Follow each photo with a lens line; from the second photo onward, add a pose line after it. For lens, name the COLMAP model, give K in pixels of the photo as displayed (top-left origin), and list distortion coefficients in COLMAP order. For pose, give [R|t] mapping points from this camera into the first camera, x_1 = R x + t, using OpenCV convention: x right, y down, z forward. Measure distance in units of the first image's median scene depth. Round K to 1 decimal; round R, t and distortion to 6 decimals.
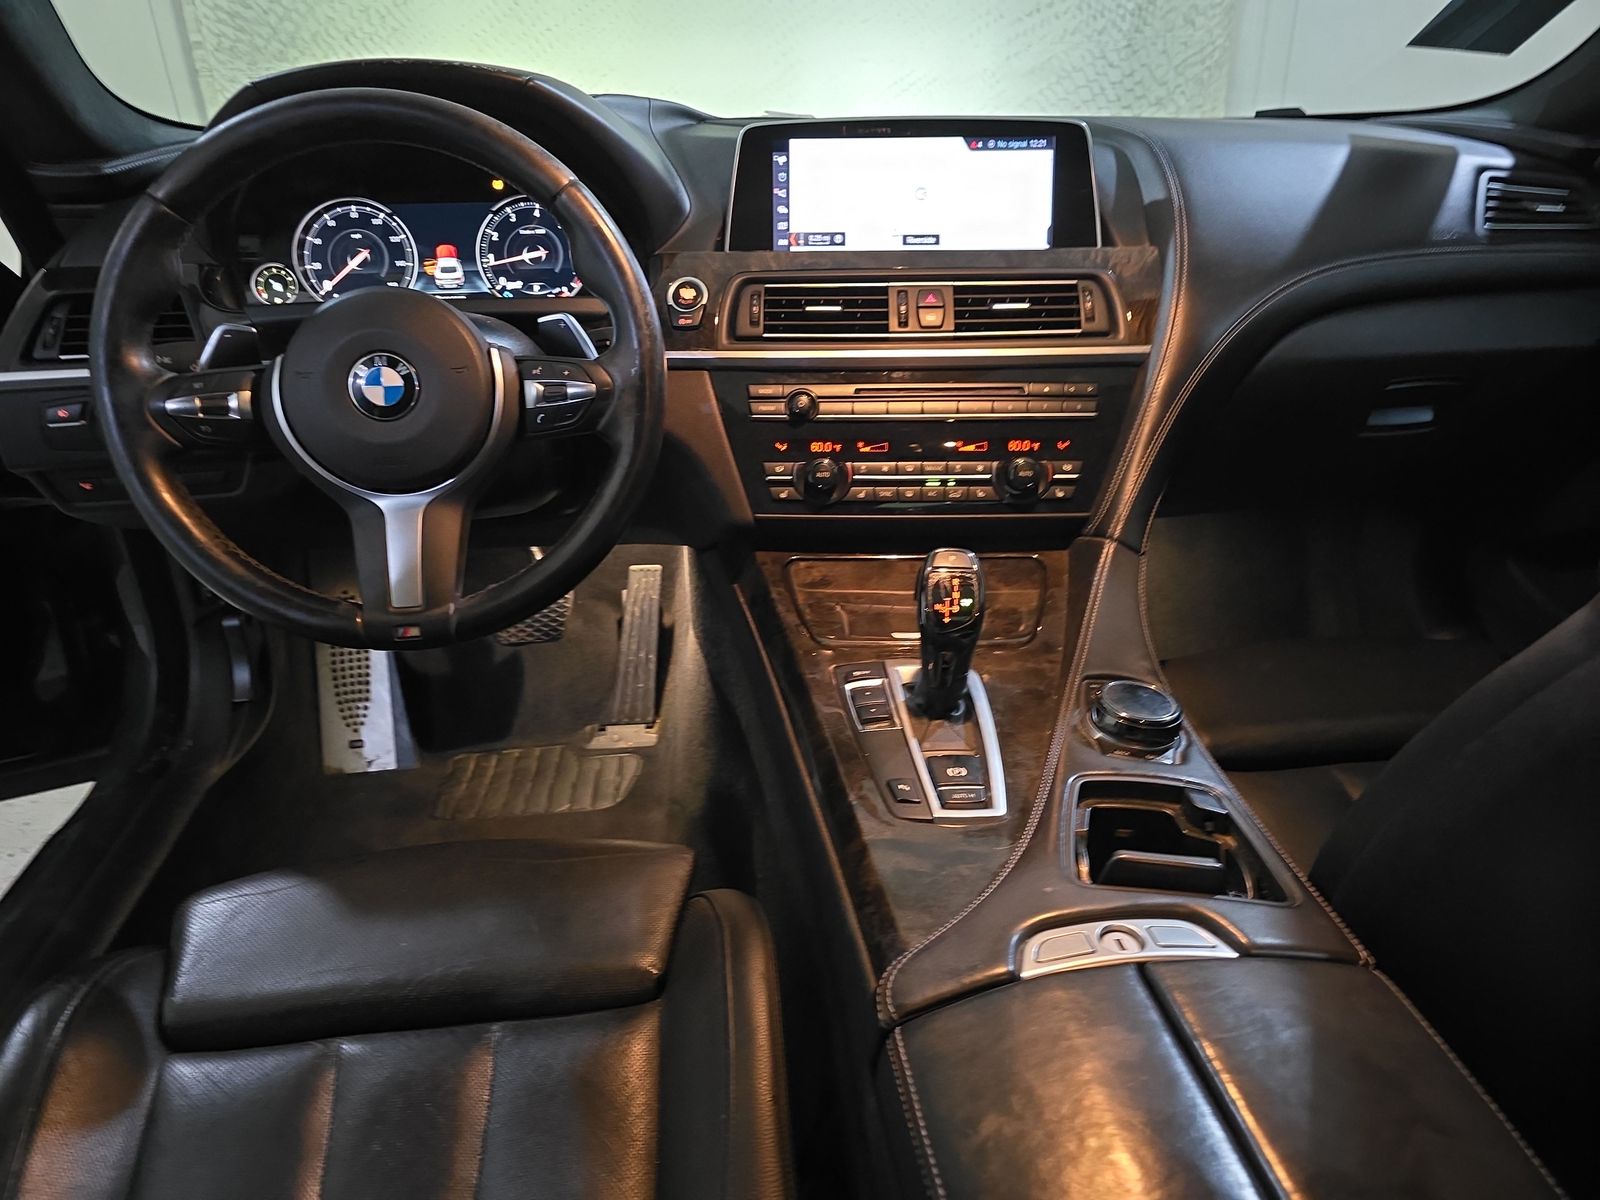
lens RADIAL K [[1069.8, 0, 815.5], [0, 1069.8, 605.3], [0, 0, 1]] dist [0.008892, -0.020309]
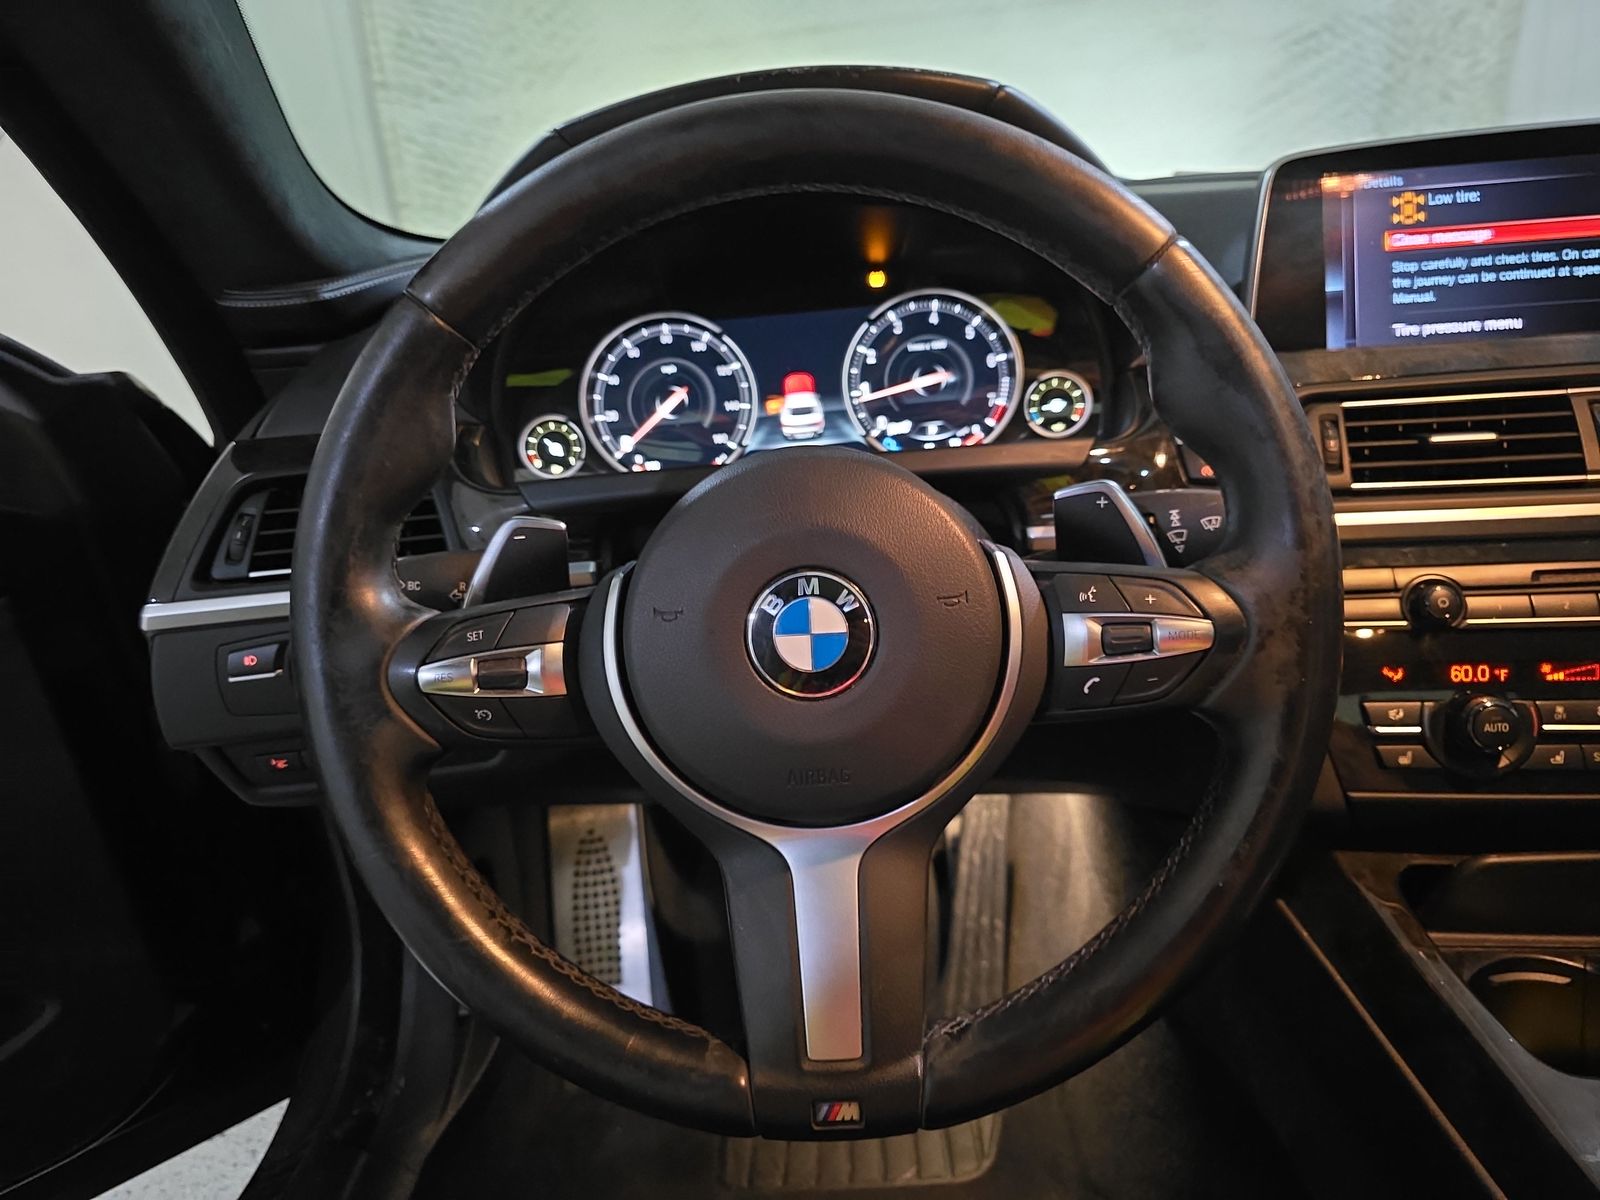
lens RADIAL K [[1069.8, 0, 800.2], [0, 1069.8, 605.7], [0, 0, 1]] dist [0.008892, -0.020309]
pose [[0.988949, -0.031627, -0.144840, -0.258292], [0.014789, 0.993152, -0.115888, -0.120864], [0.147514, 0.112466, 0.982645, 0.376080]]
